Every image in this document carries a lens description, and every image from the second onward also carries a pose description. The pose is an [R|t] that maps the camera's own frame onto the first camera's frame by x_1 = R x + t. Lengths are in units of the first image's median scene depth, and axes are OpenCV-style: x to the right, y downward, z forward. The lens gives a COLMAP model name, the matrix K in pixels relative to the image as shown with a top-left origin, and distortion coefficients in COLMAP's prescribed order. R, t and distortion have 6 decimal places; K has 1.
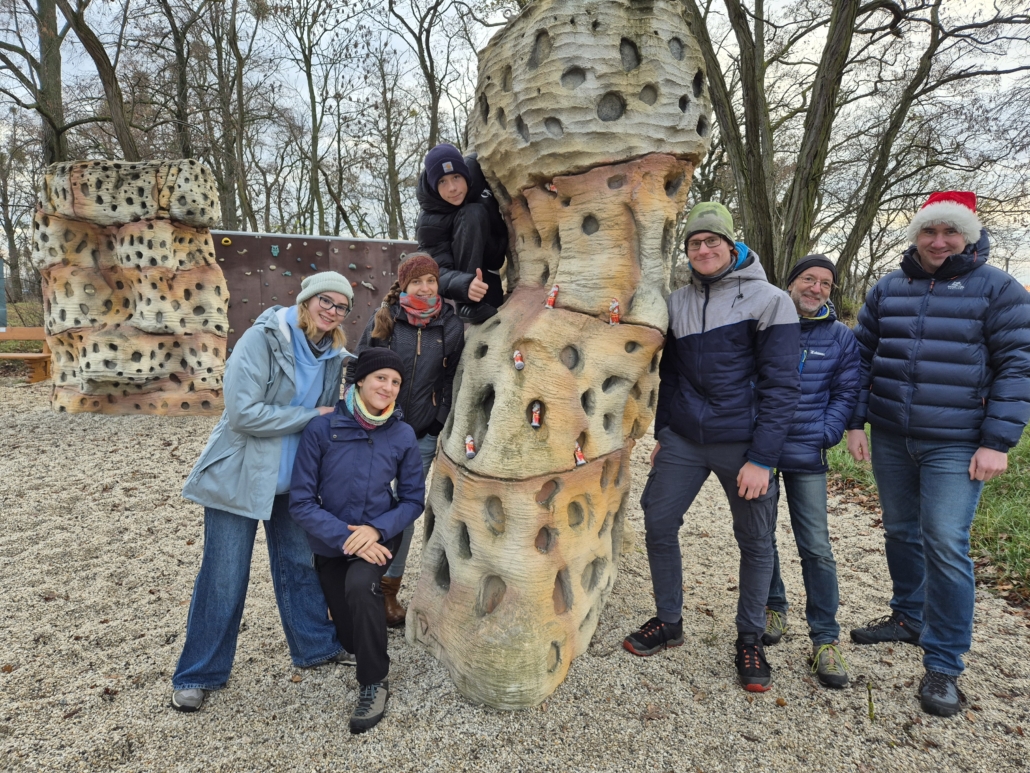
lens RADIAL K [[677.0, 0, 515.0], [0, 677.0, 386.5], [0, 0, 1]] dist [0.070220, -0.058207]
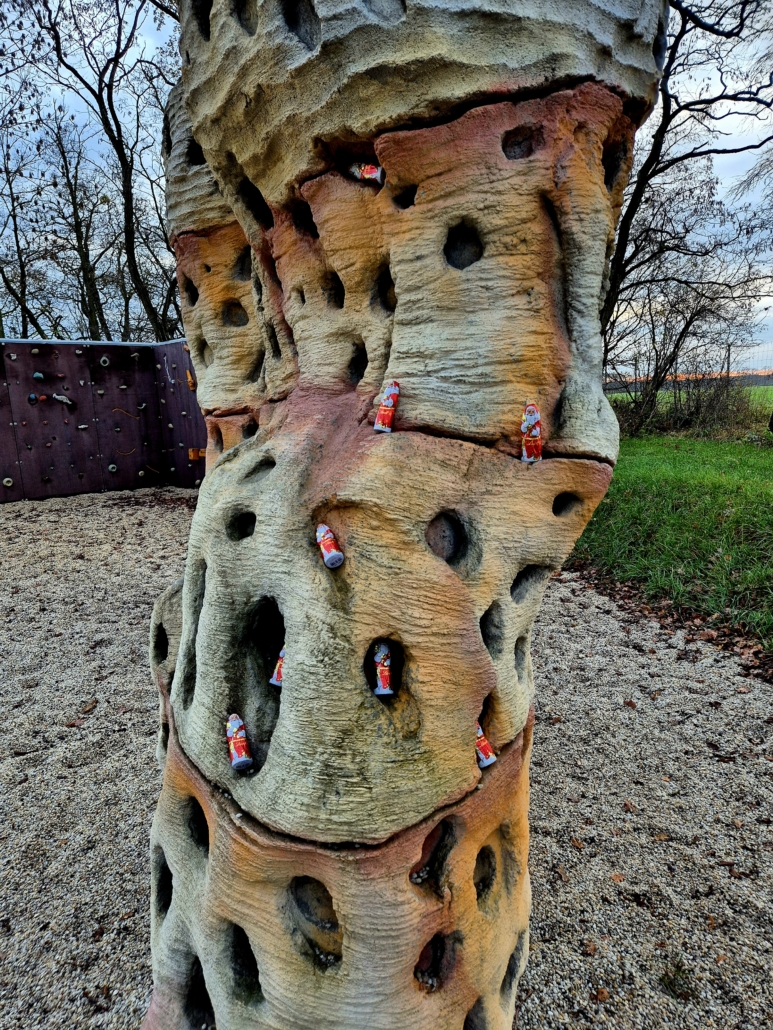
lens RADIAL K [[677.0, 0, 390.8], [0, 677.0, 534.1], [0, 0, 1]] dist [0.070220, -0.058207]
pose [[0.976247, -0.084554, 0.199482, -0.044976], [0.072141, 0.995025, 0.068707, -0.075568], [-0.204299, -0.052685, 0.977490, 0.525671]]
